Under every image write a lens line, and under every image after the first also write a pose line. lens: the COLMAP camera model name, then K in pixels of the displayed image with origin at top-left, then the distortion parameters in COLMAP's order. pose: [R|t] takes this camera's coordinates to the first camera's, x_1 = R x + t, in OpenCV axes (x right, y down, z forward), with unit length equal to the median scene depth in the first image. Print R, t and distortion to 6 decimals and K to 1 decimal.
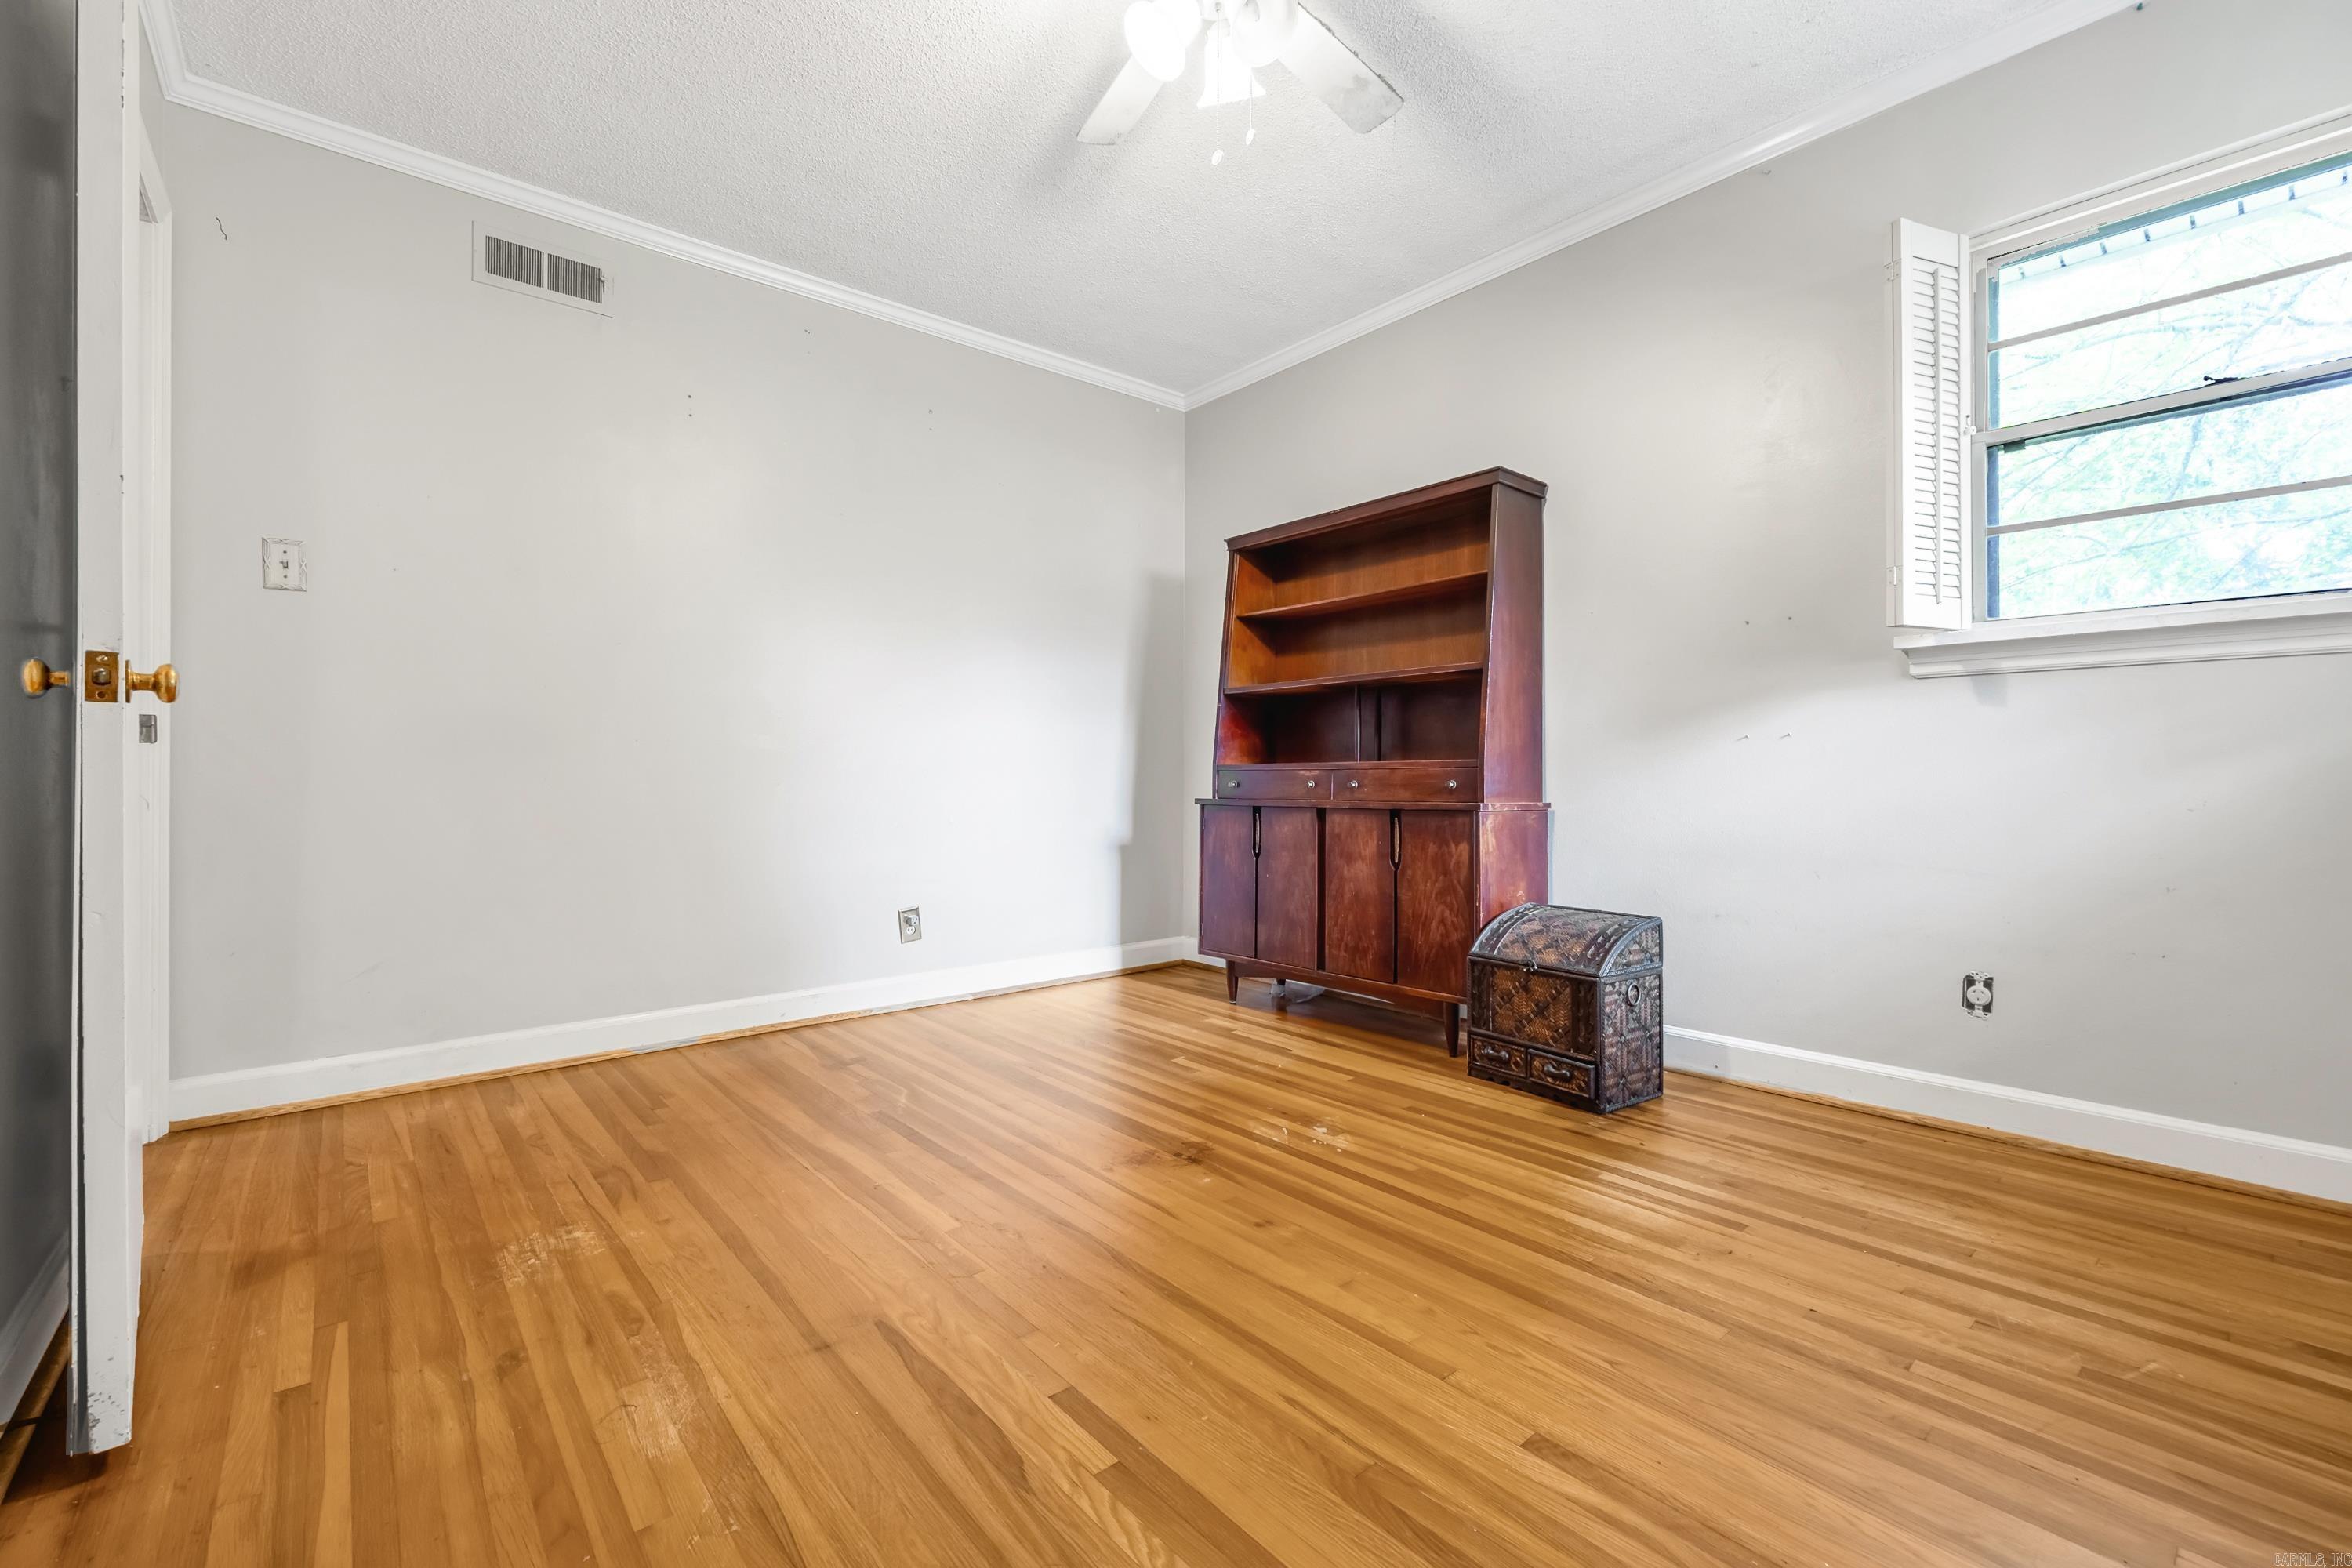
lens RADIAL K [[1007.1, 0, 1172.0], [0, 1007.1, 776.8], [0, 0, 1]] dist [-0.002775, -0.000684]
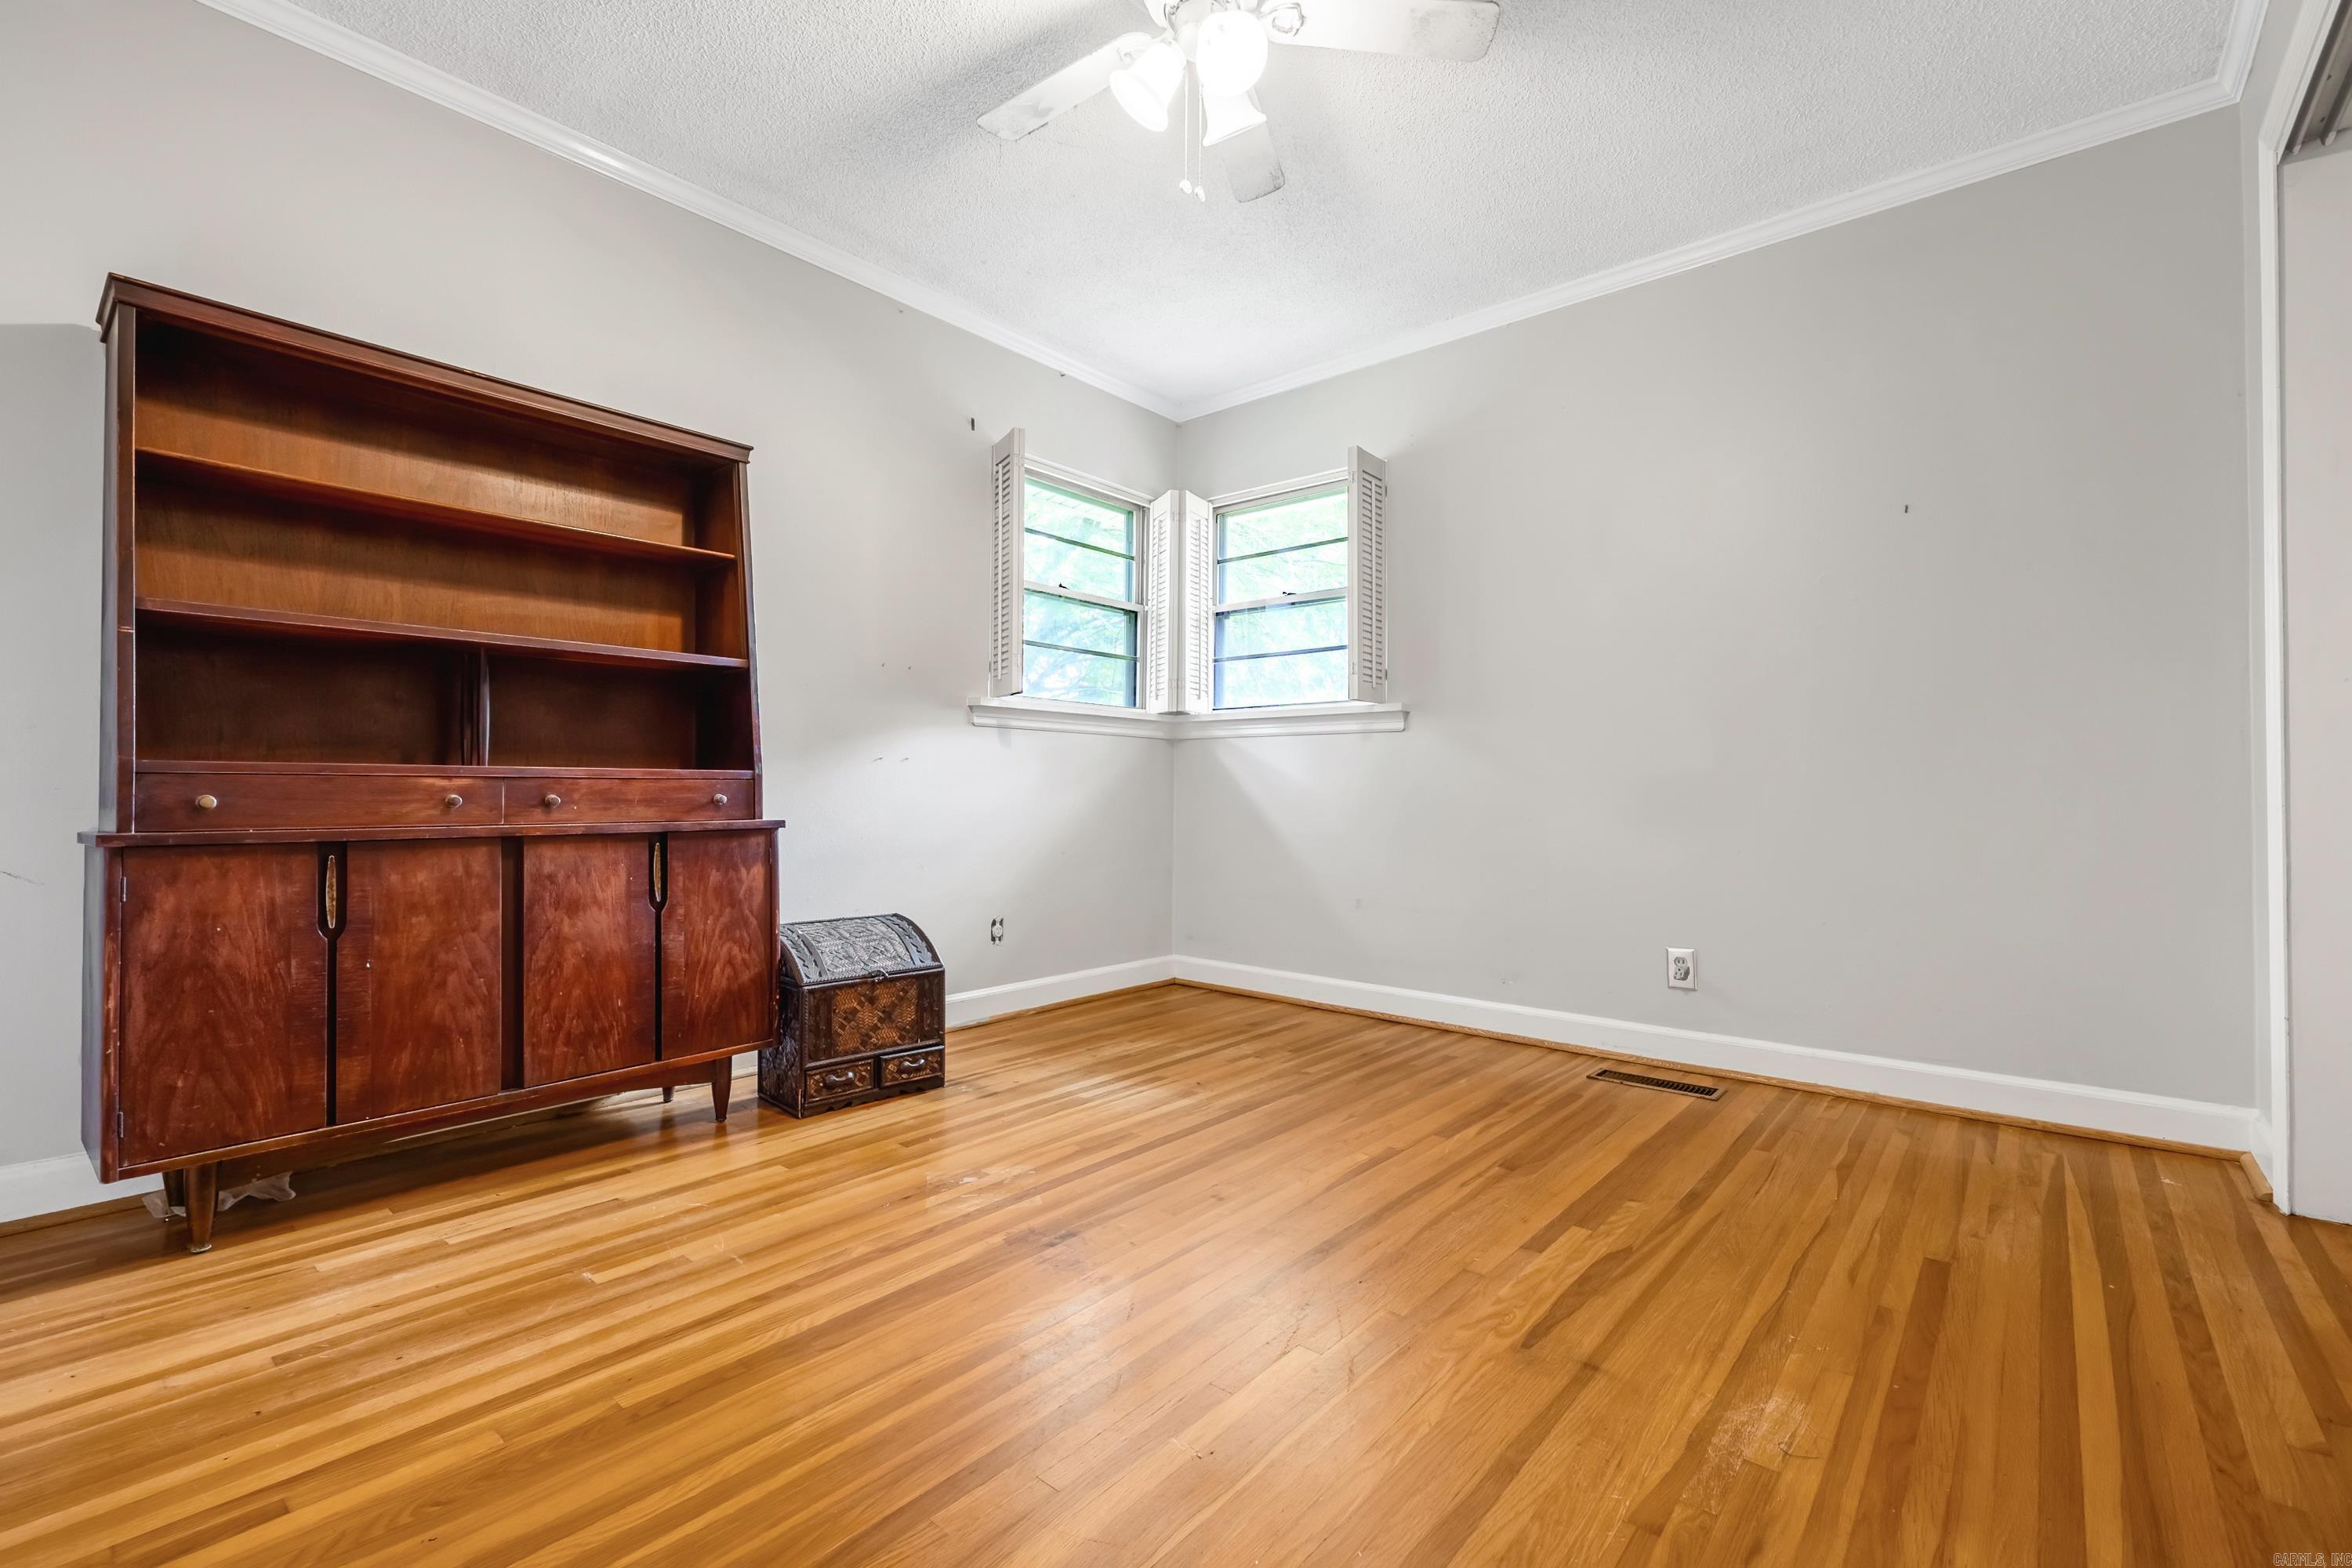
lens RADIAL K [[1007.1, 0, 1172.0], [0, 1007.1, 776.8], [0, 0, 1]] dist [-0.002775, -0.000684]
pose [[-0.163806, 0.016519, 0.986354, -0.745552], [-0.004068, 0.999840, -0.017420, 0.002538], [-0.986484, -0.006866, -0.163712, 0.924882]]
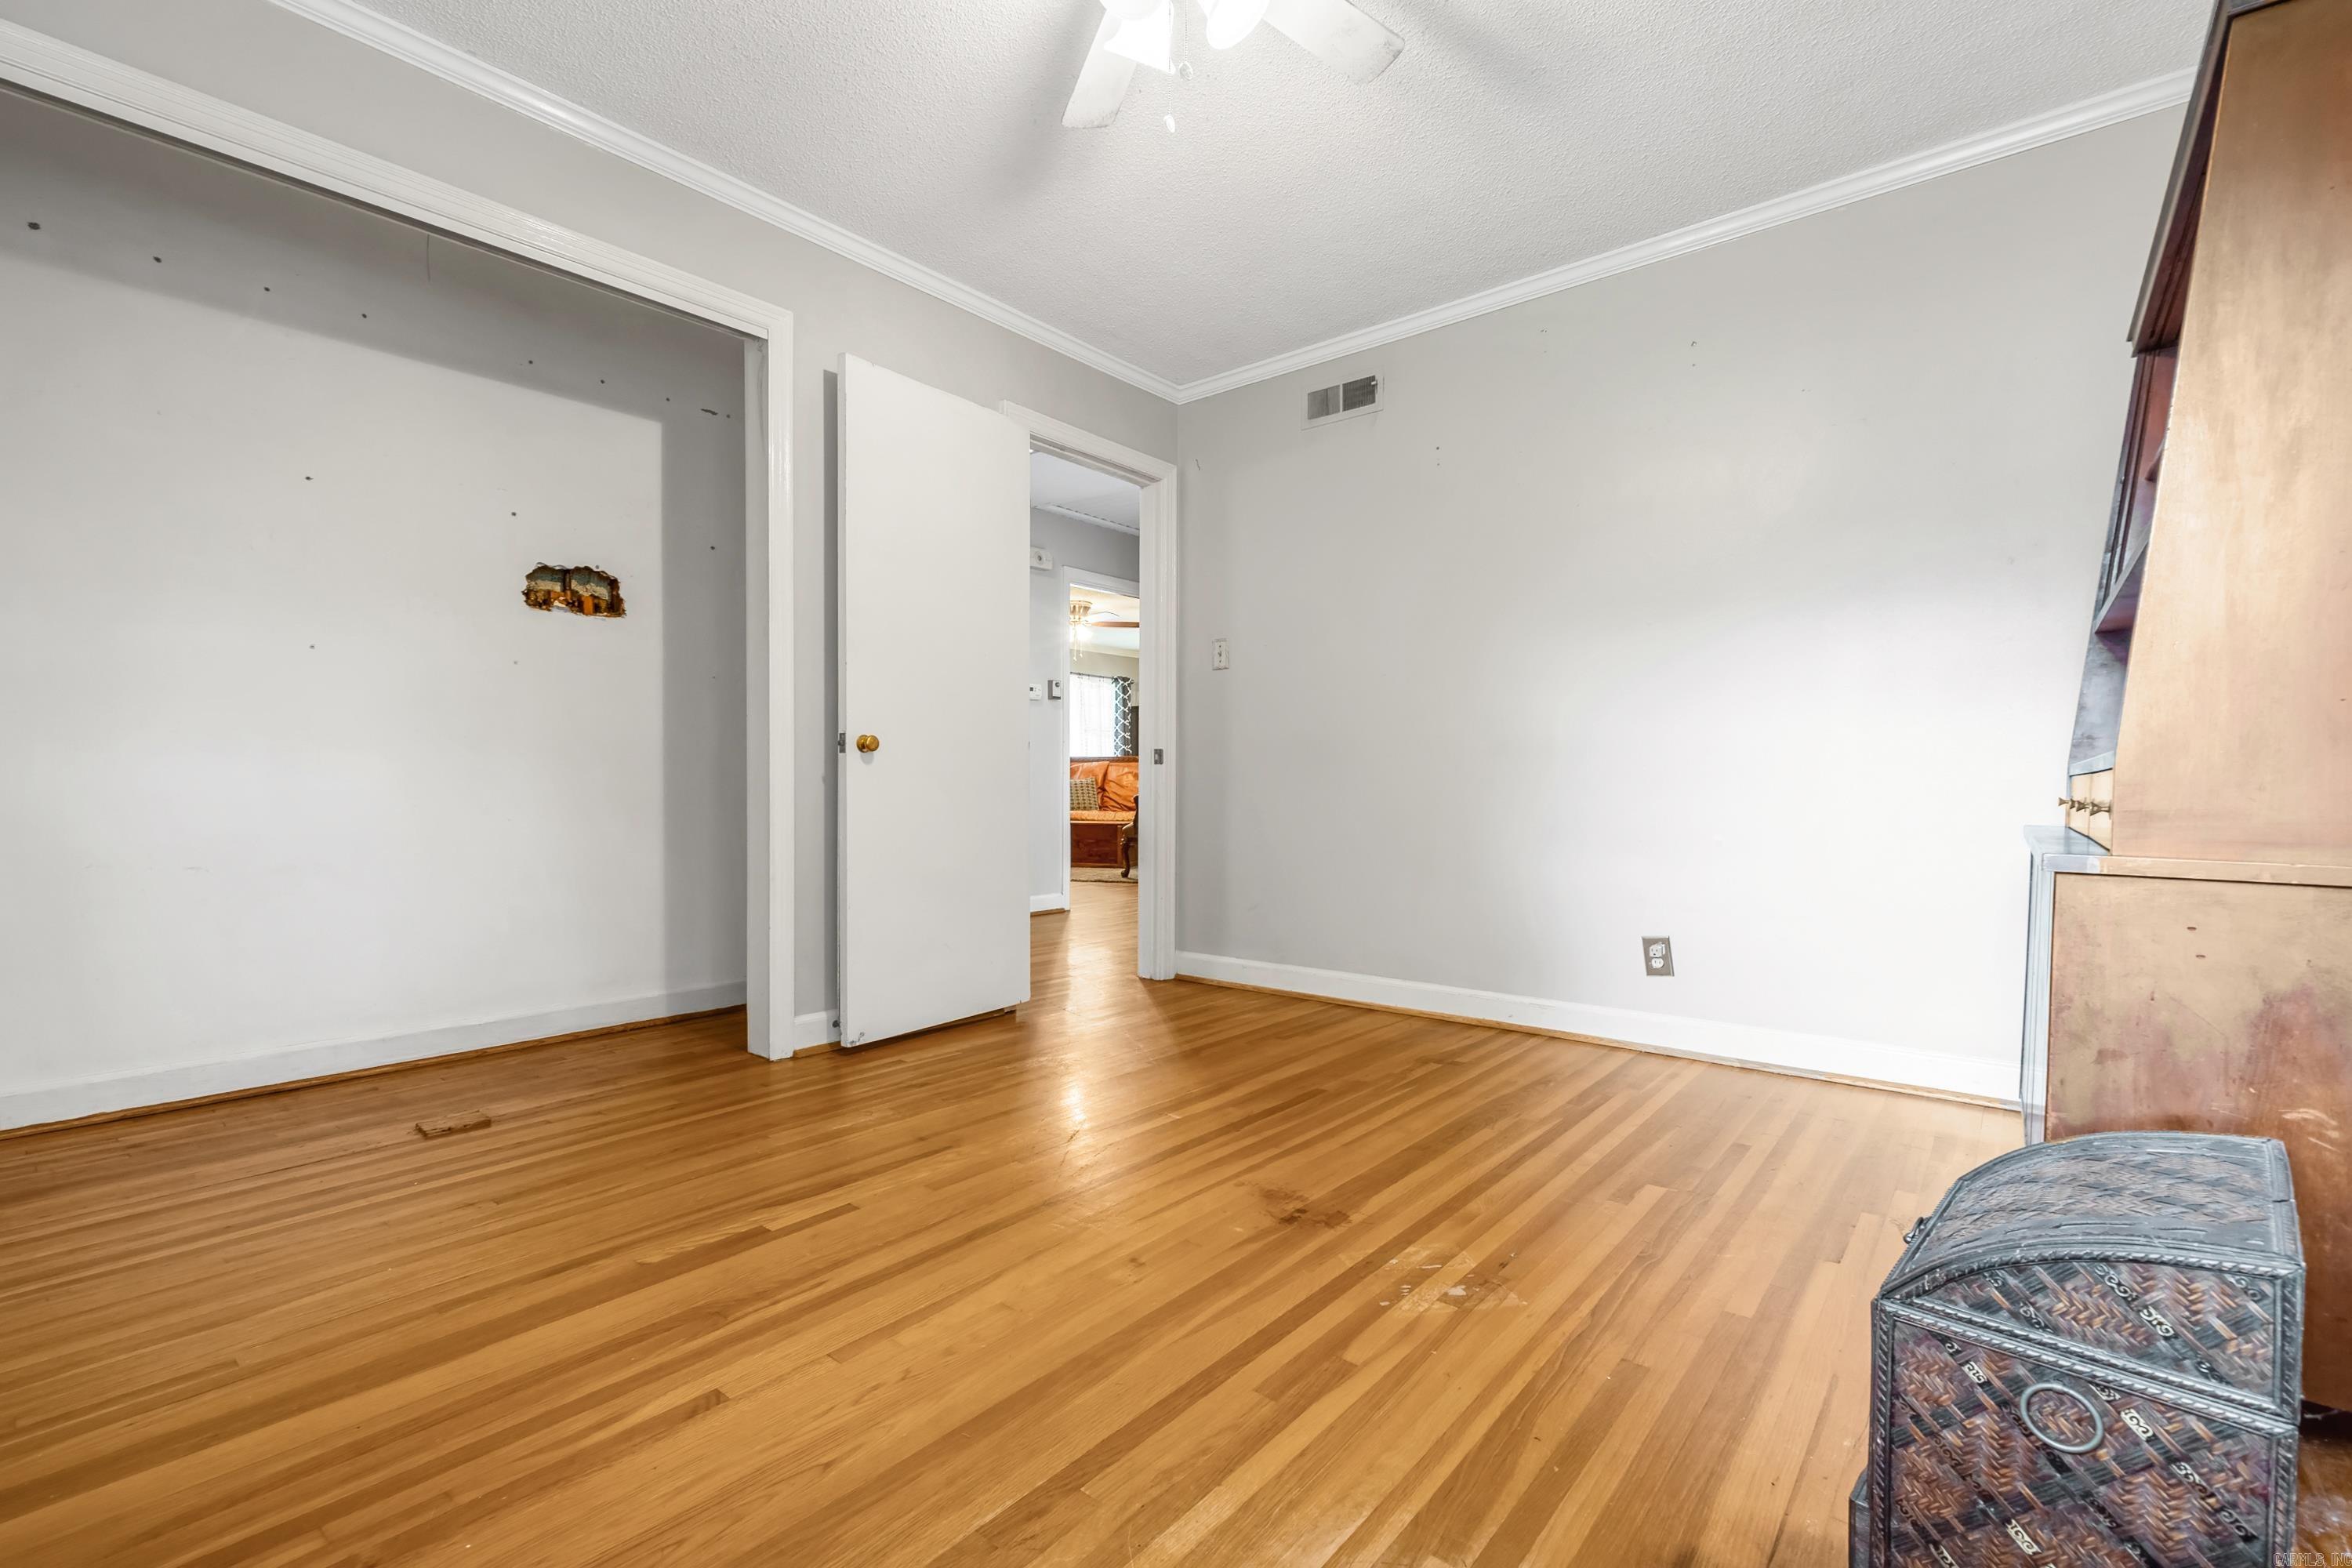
lens RADIAL K [[1010.7, 0, 1167.3], [0, 1010.7, 789.0], [0, 0, 1]] dist [-0.002902, -0.000393]
pose [[0.173423, 0.008202, -0.984813, 0.761316], [-0.002962, 0.999965, 0.007806, -0.001407], [0.984843, 0.001563, 0.173441, 0.649175]]
